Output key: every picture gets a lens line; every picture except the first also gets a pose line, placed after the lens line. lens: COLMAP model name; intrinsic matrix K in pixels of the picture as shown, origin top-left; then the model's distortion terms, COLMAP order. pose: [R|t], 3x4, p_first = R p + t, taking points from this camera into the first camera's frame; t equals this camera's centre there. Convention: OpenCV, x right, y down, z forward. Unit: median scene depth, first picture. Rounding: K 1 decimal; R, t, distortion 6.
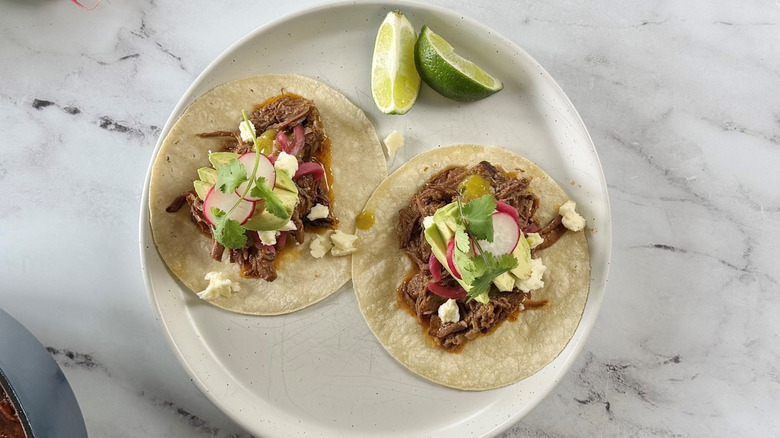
lens RADIAL K [[5652.7, 0, 330.1], [0, 5652.7, 183.8], [0, 0, 1]] dist [6.115042, 0.000000]
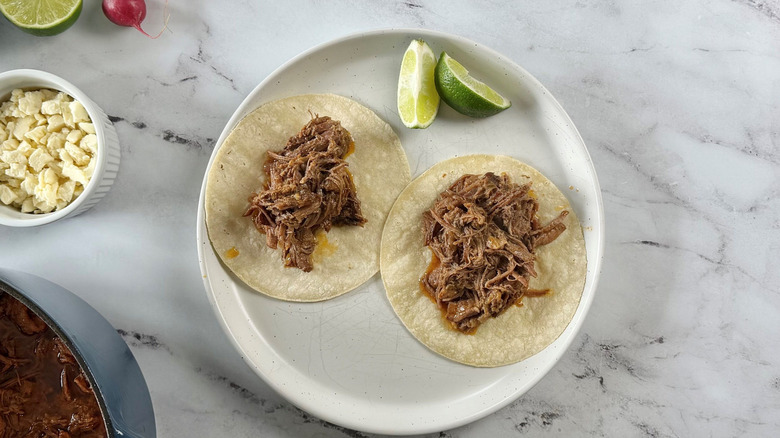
lens RADIAL K [[5652.7, 0, 337.6], [0, 5652.7, 172.0], [0, 0, 1]] dist [6.115042, 0.000000]
pose [[1.000000, -0.000025, -0.000509, -0.004274], [0.000024, 0.999999, -0.001622, -0.001455], [0.000509, 0.001622, 0.999999, -0.156009]]
